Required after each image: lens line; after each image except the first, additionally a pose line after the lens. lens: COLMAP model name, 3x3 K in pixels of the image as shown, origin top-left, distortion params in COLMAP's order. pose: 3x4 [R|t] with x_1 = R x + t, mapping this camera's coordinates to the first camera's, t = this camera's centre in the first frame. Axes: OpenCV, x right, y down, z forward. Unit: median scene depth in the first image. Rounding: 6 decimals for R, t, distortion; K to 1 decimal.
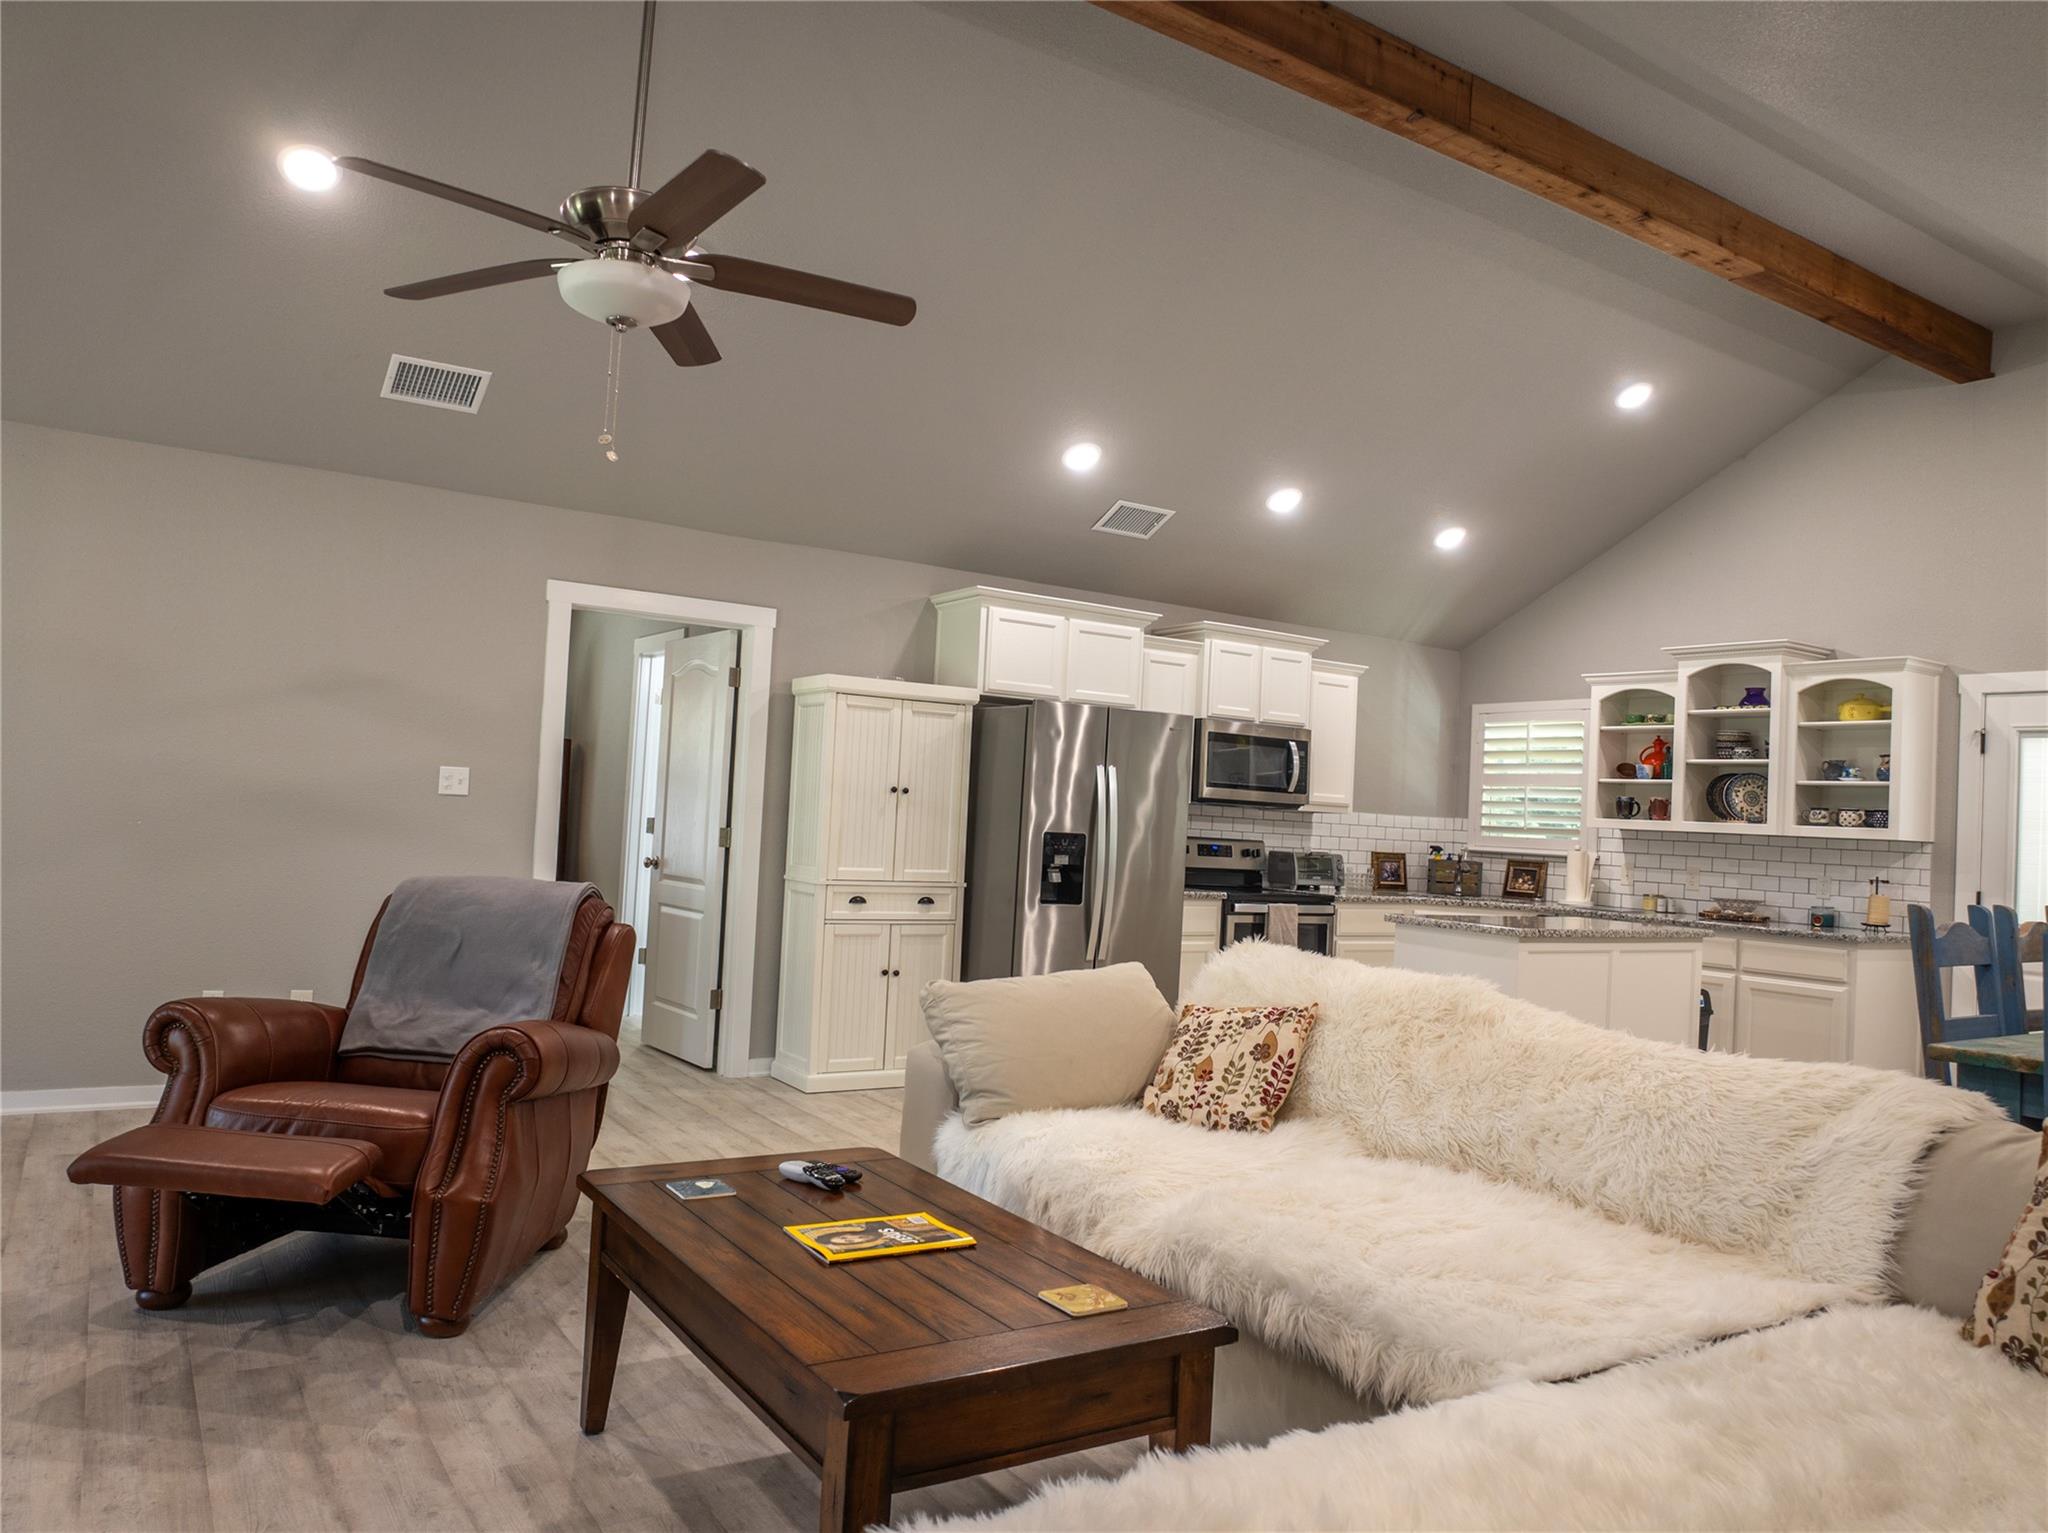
lens RADIAL K [[1445.7, 0, 1031.5], [0, 1445.7, 765.5], [0, 0, 1]] dist [-0.027688, -0.003687]
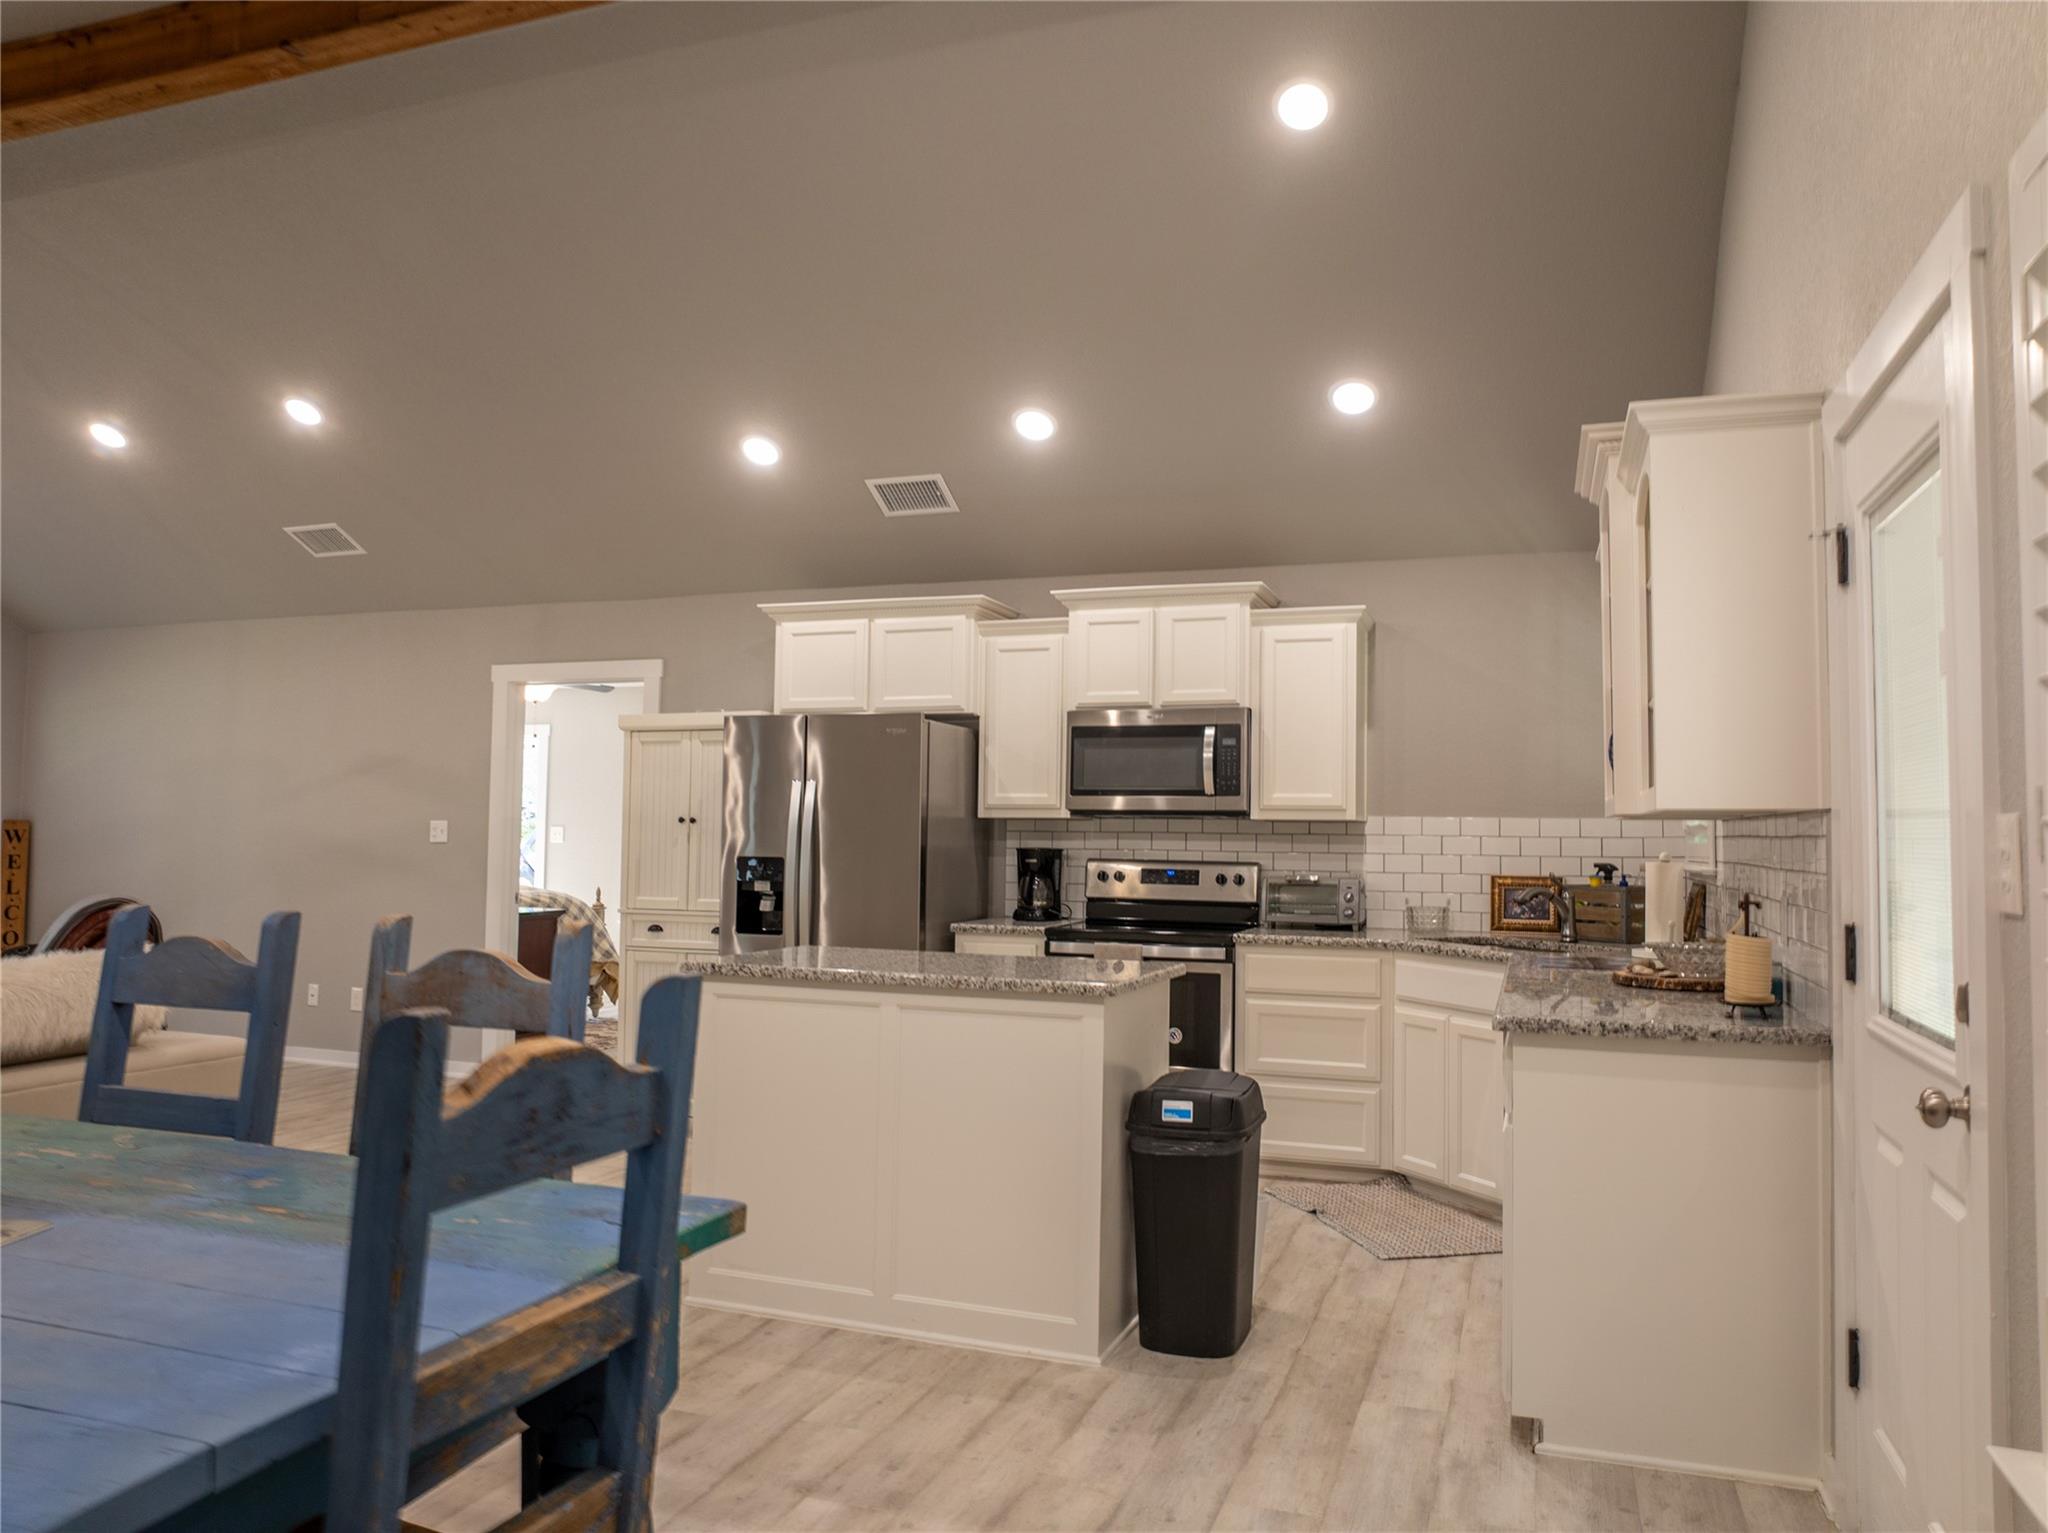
lens RADIAL K [[1445.7, 0, 1028.1], [0, 1445.7, 760.7], [0, 0, 1]] dist [-0.027688, -0.003687]
pose [[0.609428, -0.088392, -0.787899, 0.743659], [0.048037, 0.996057, -0.074589, 0.054417], [0.791385, 0.007608, 0.611271, 0.496250]]
